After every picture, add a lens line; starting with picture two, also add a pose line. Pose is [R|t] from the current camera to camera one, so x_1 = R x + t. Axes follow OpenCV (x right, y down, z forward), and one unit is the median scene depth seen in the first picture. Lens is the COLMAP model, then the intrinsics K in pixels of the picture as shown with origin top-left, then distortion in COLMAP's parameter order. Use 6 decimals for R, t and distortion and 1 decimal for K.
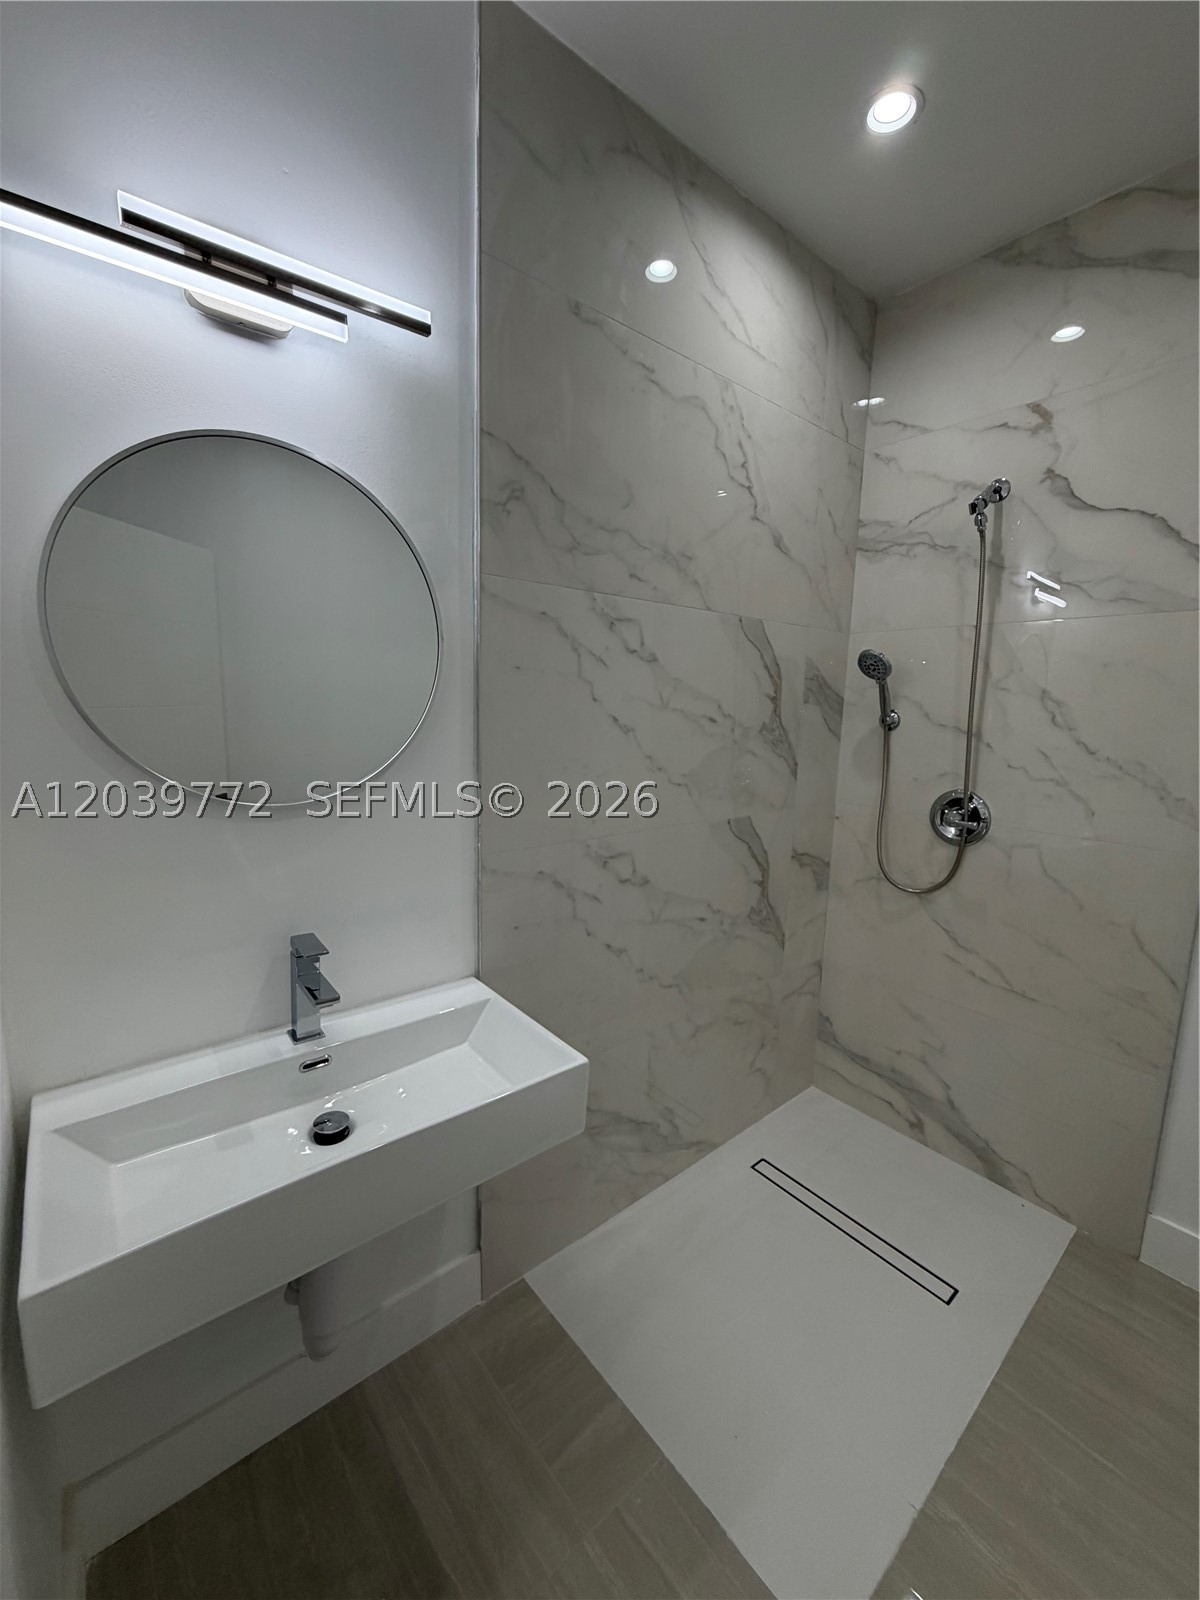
lens RADIAL K [[641.9, 0, 599.1], [0, 641.9, 798.8], [0, 0, 1]] dist [-0.000052, 0.000847]
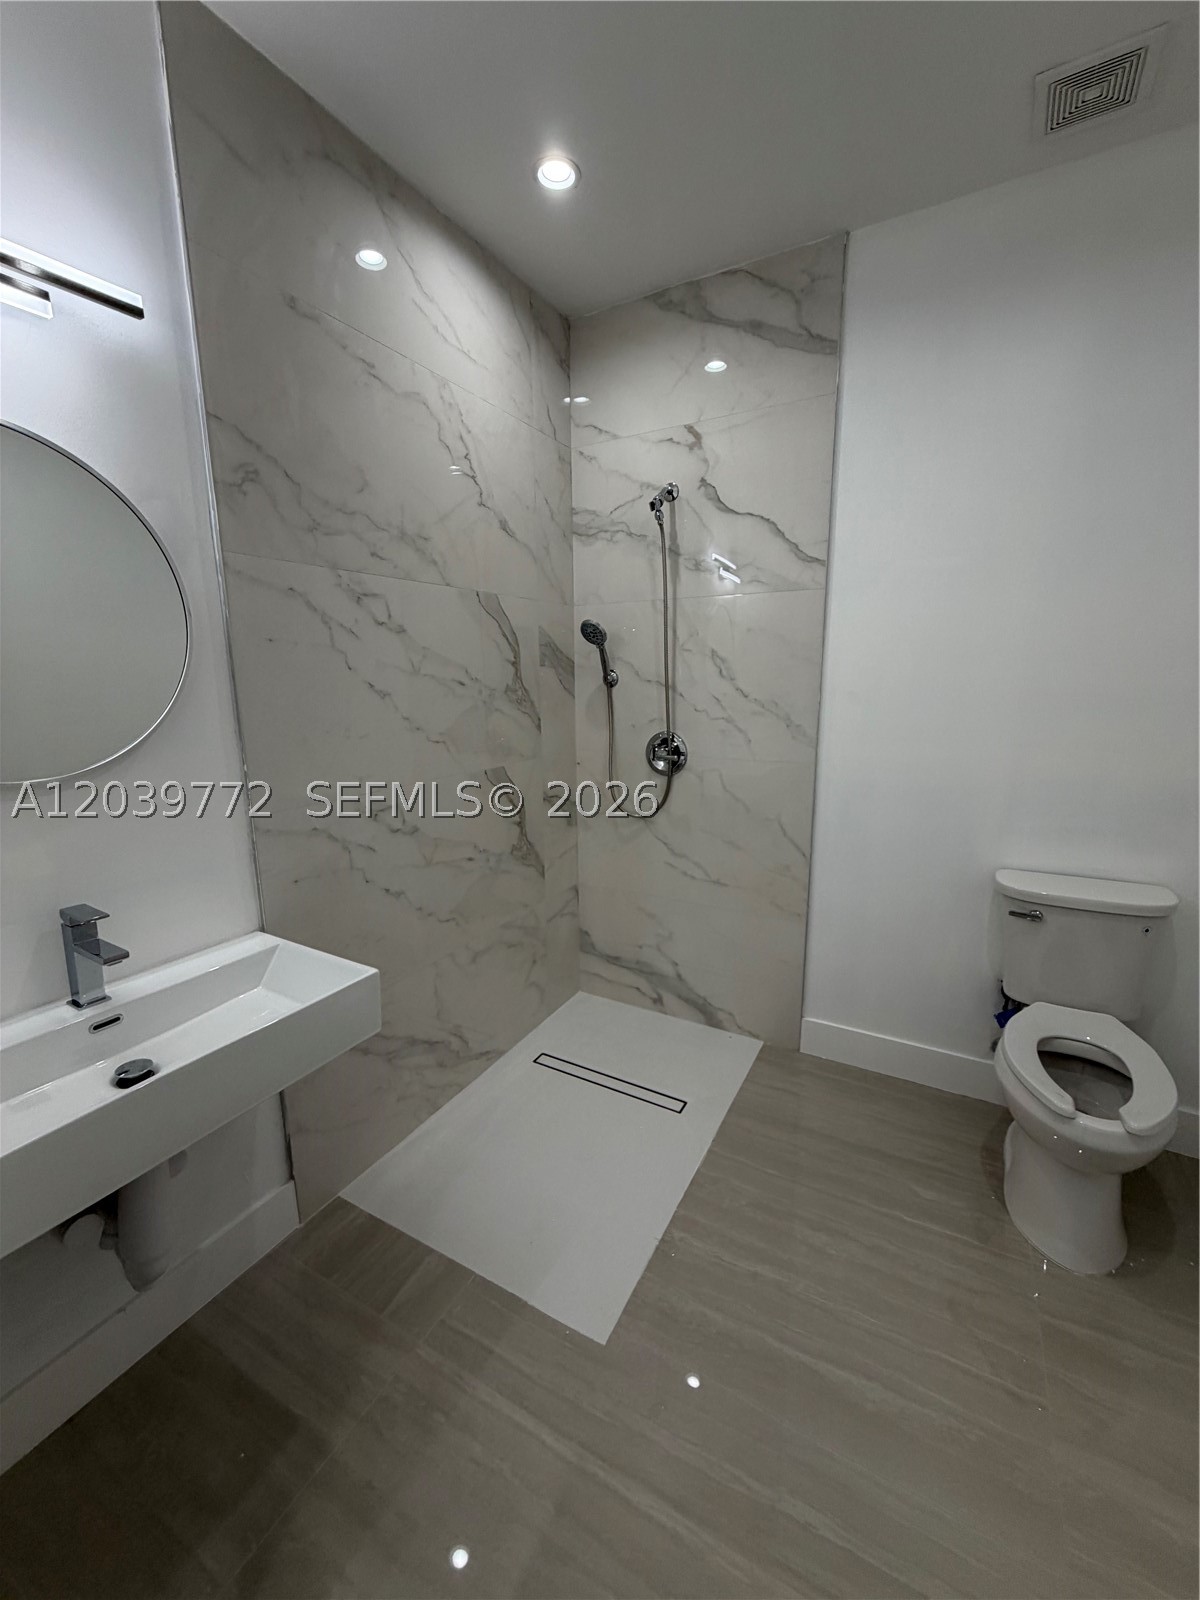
lens RADIAL K [[641.9, 0, 599.1], [0, 641.9, 798.8], [0, 0, 1]] dist [-0.000052, 0.000847]
pose [[0.934293, -0.102306, 0.341512, -0.005388], [0.086431, 0.994362, 0.061427, 0.032745], [-0.345871, -0.027873, 0.937868, -0.163007]]
